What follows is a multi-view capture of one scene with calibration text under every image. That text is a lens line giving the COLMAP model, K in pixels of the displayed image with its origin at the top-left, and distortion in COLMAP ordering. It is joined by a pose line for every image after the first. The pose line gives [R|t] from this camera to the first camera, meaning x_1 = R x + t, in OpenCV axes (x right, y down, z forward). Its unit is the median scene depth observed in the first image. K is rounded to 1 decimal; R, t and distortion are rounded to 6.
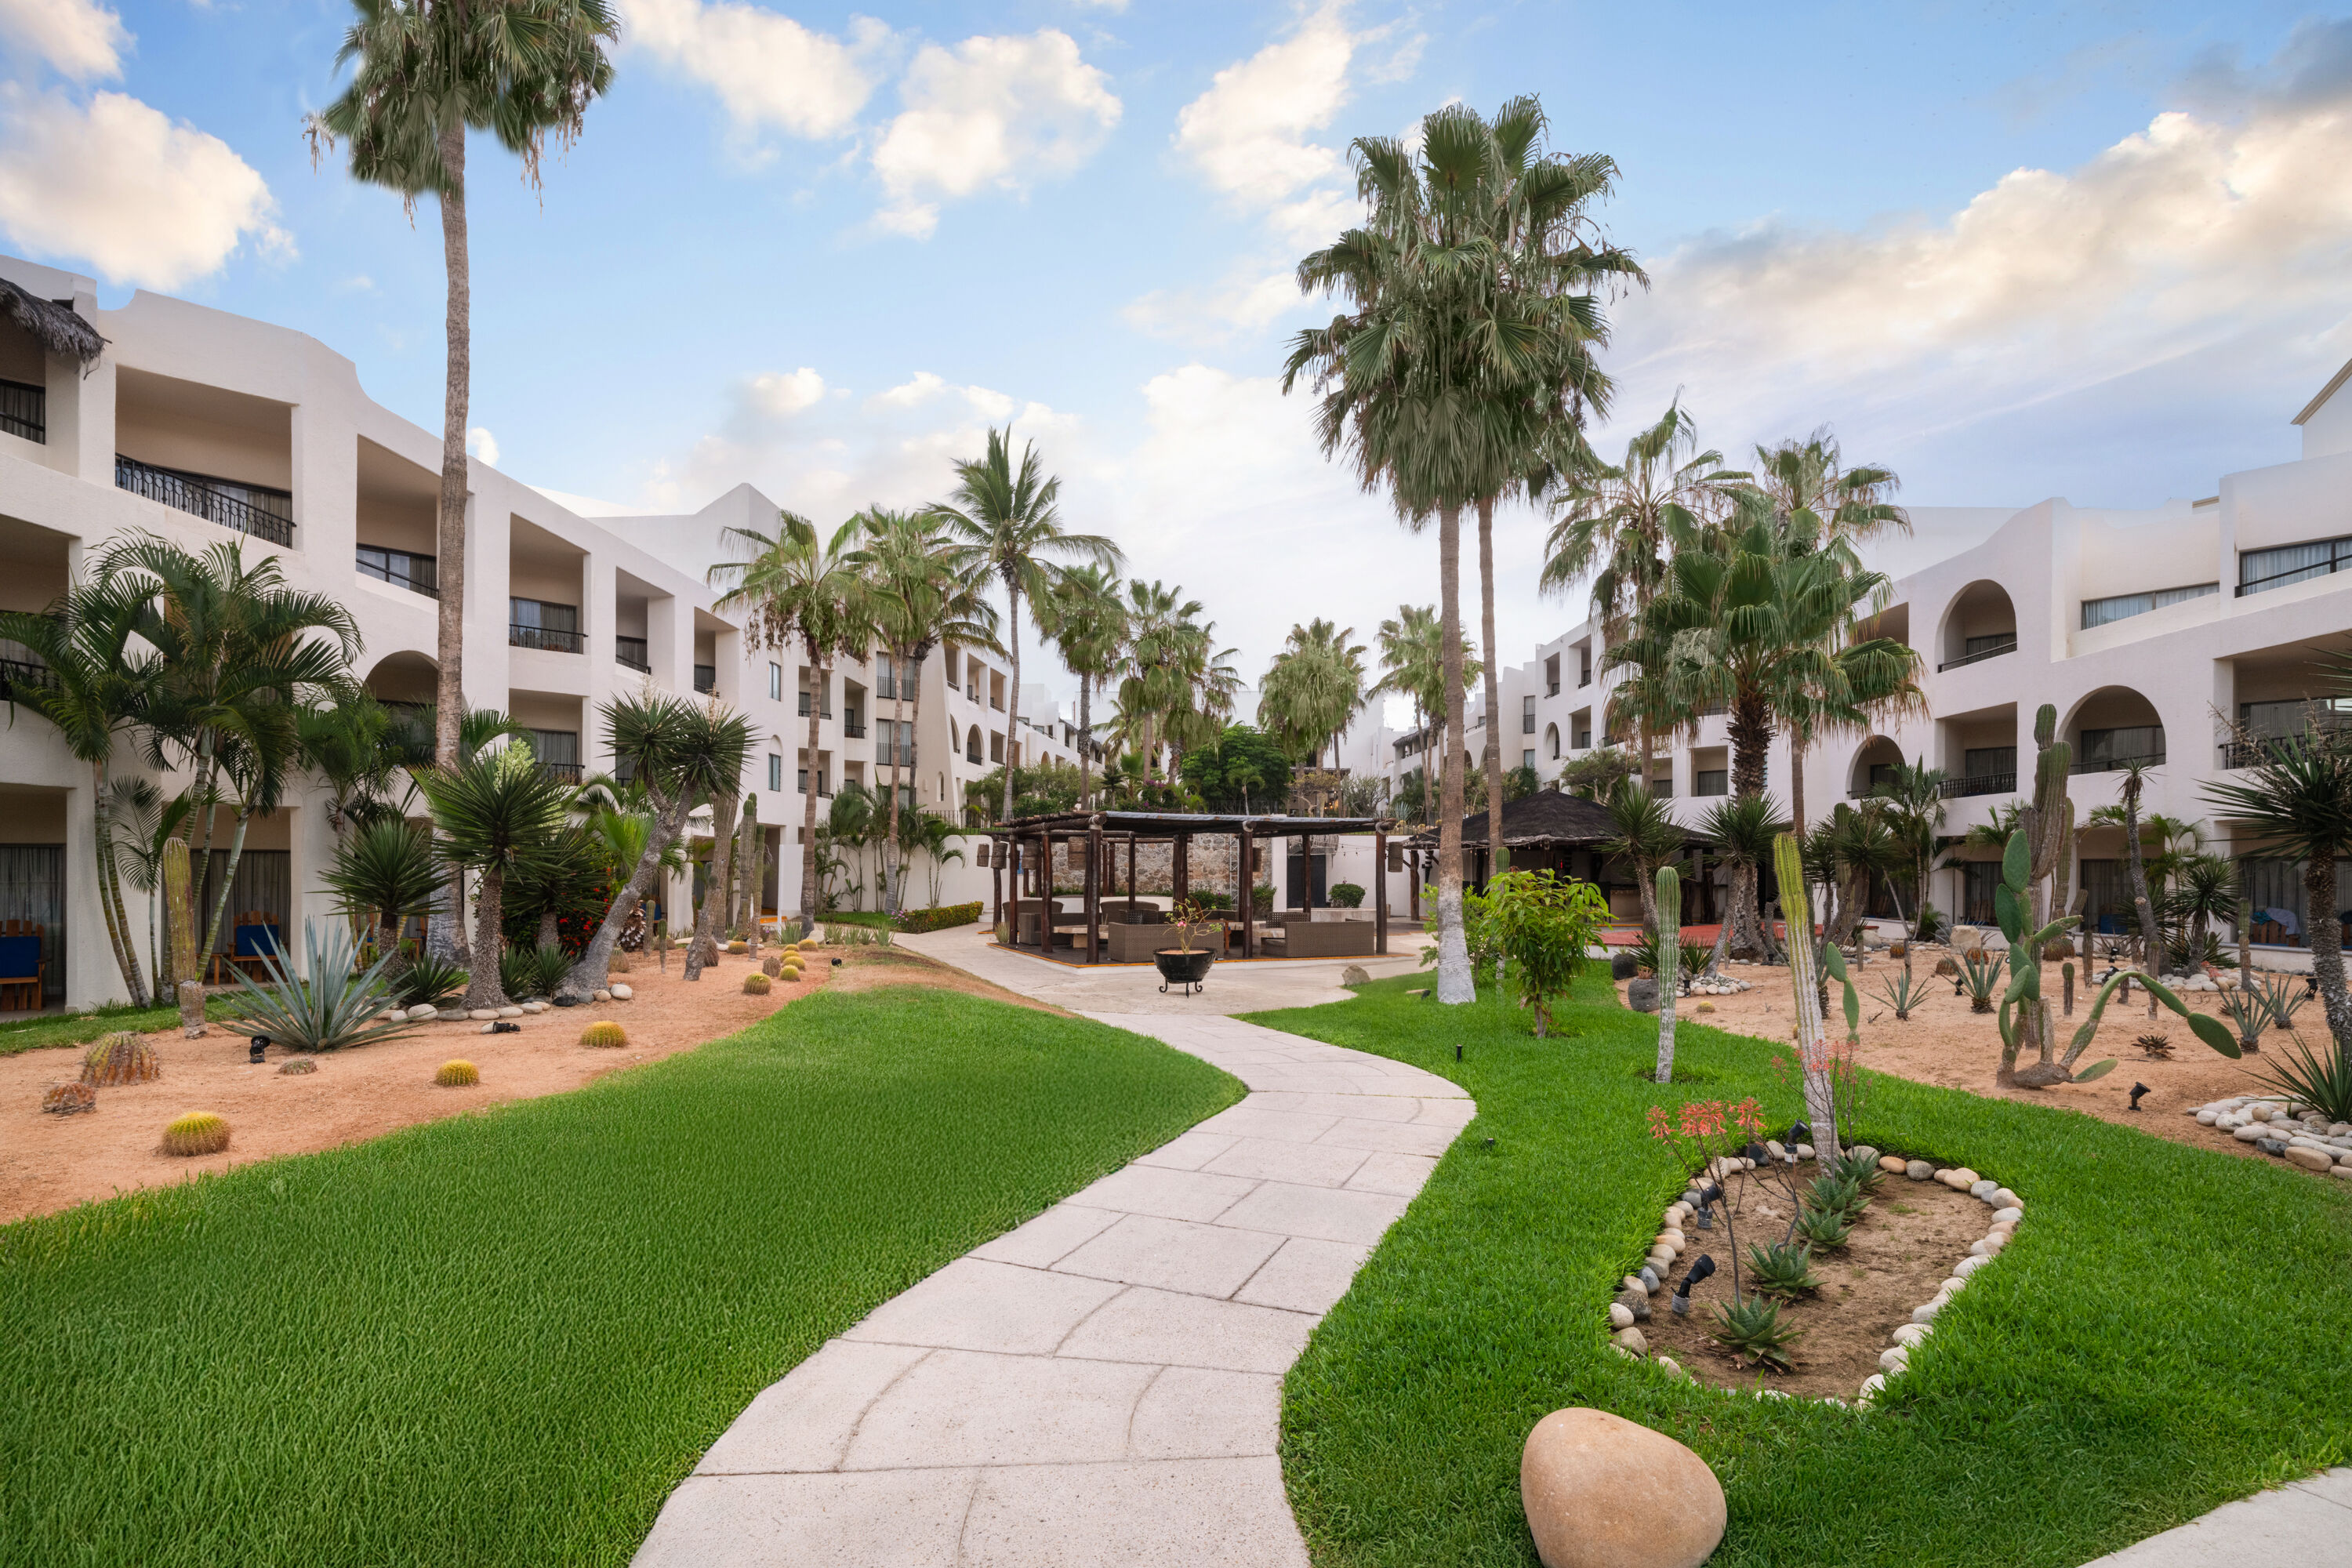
lens RADIAL K [[1074.3, 0, 1178.7], [0, 1074.3, 902.8], [0, 0, 1]] dist [0.002017, 0.000663]
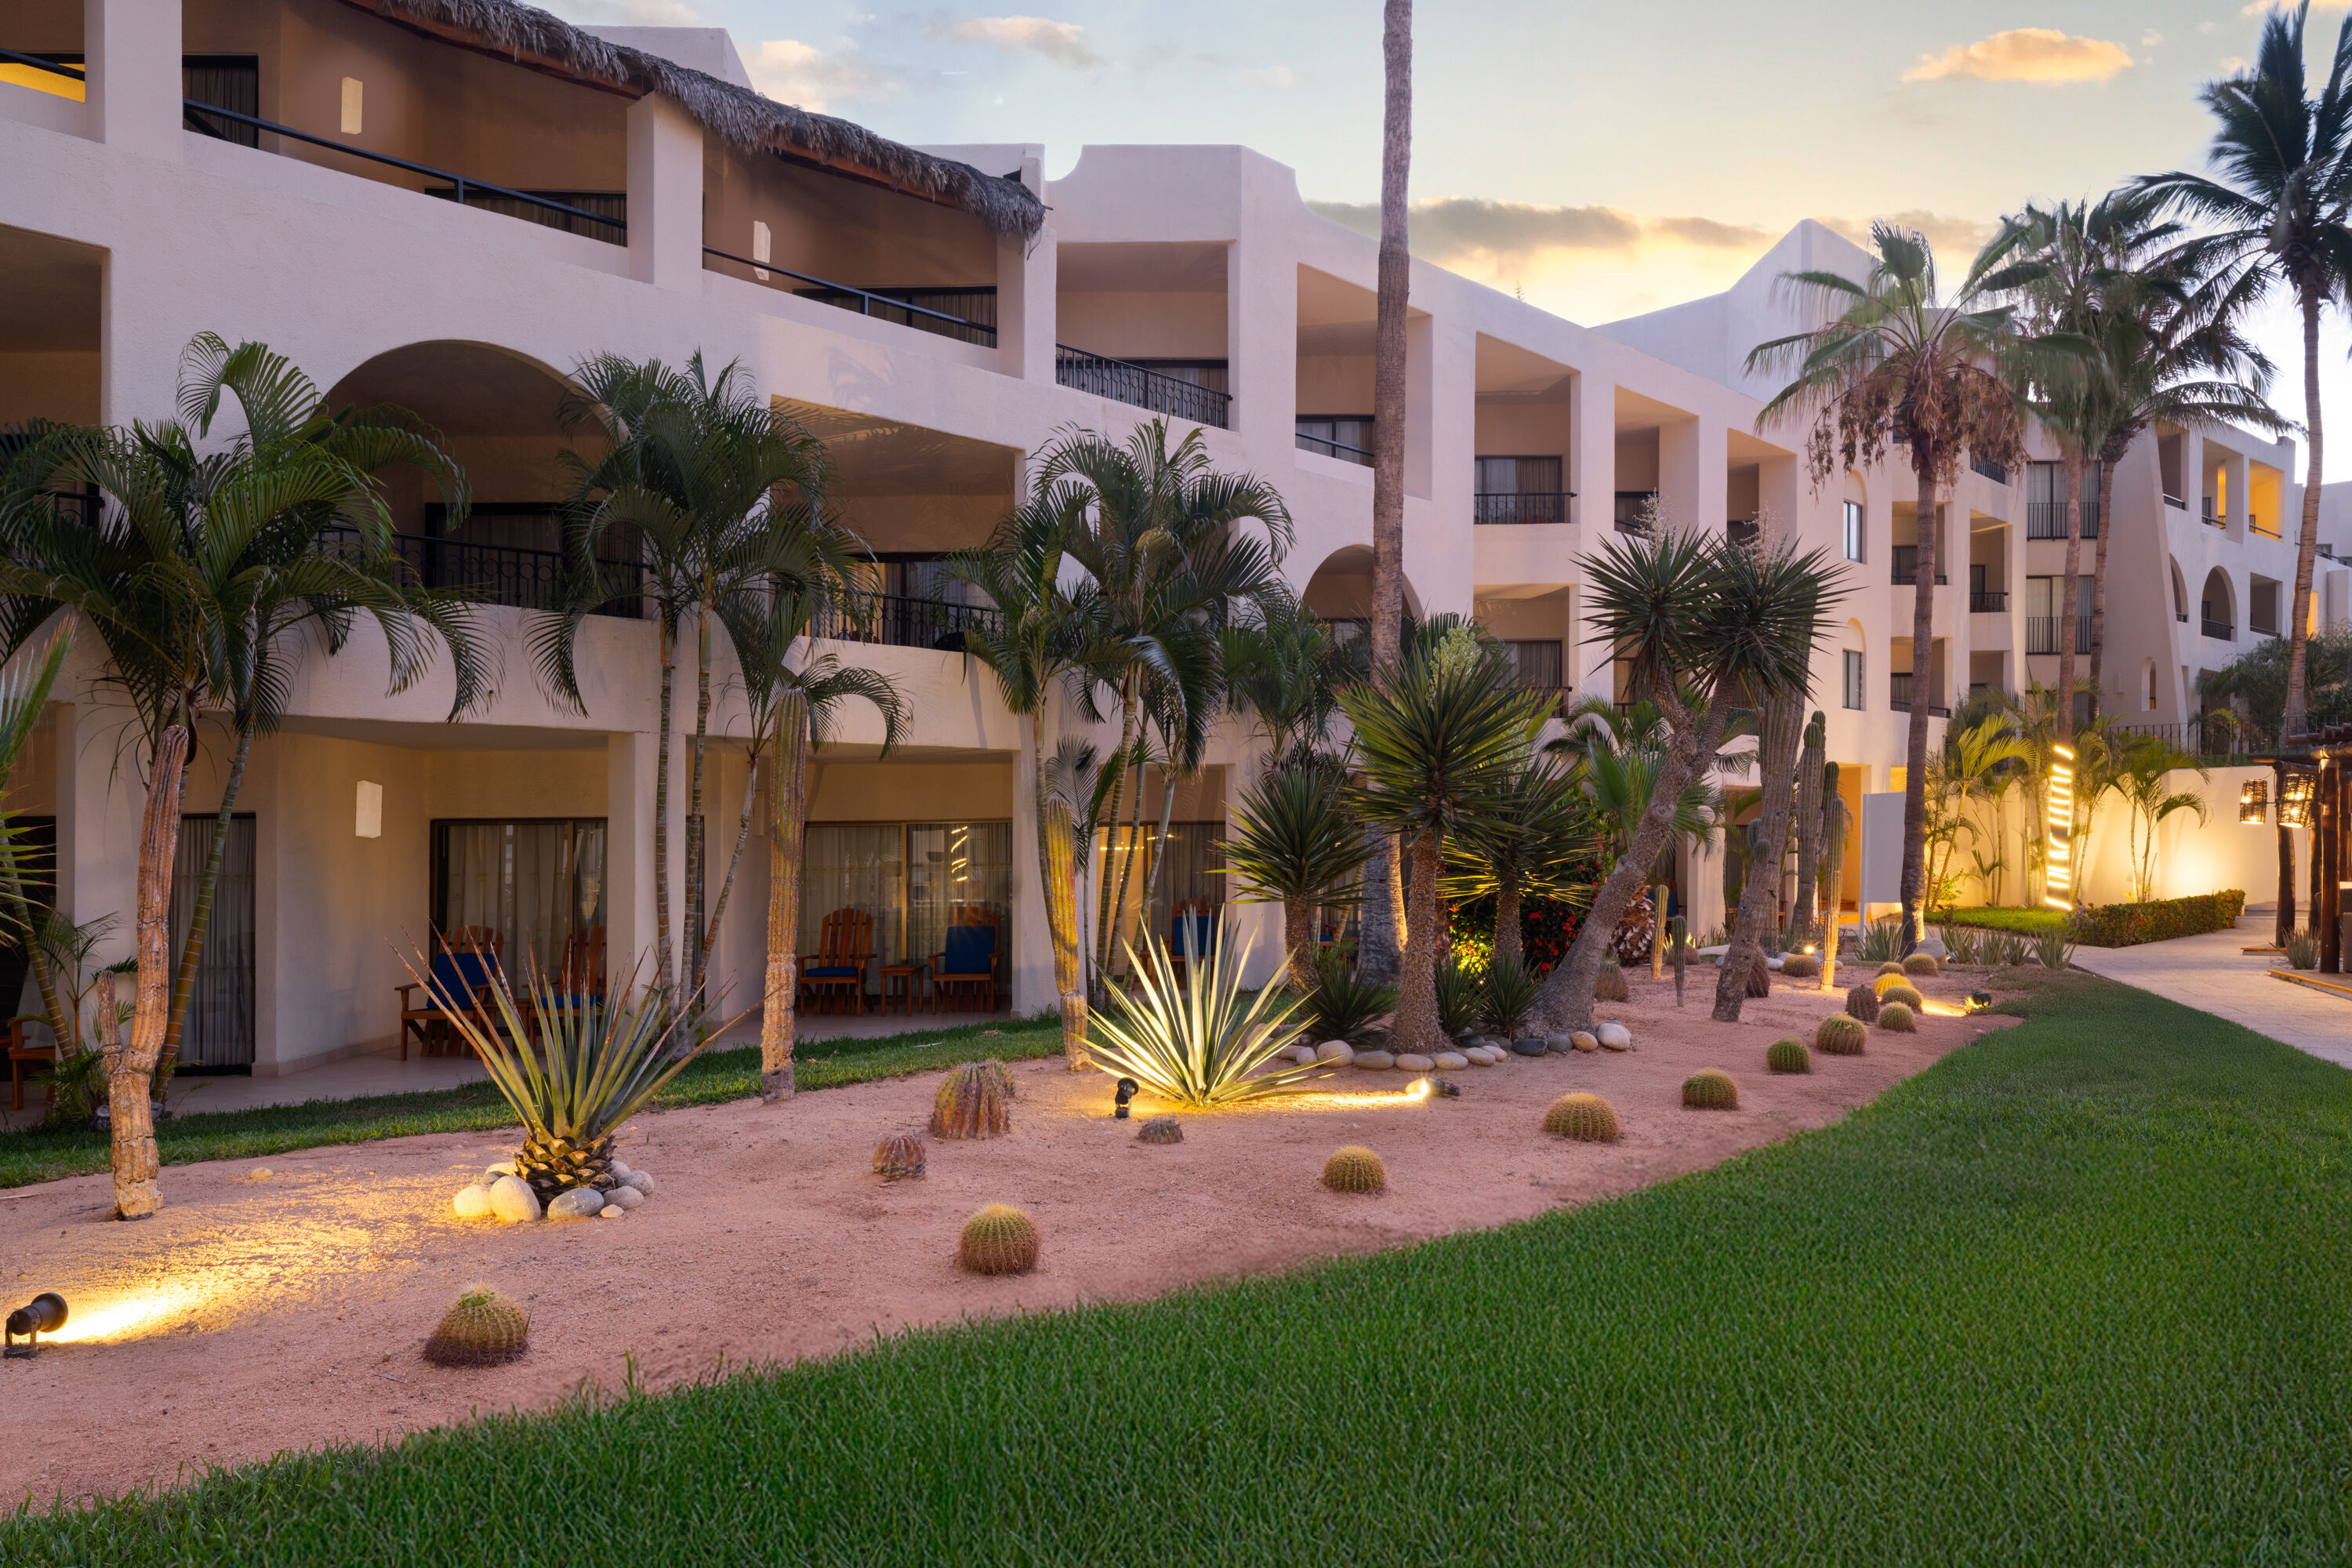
lens RADIAL K [[1592.1, 0, 1178.9], [0, 1592.1, 883.7], [0, 0, 1]] dist [0.001918, 0.004851]
pose [[0.729739, -0.000141, -0.683726, -0.064311], [-0.003107, 0.999989, -0.003523, 0.001135], [0.683719, 0.004695, 0.729731, 0.134966]]
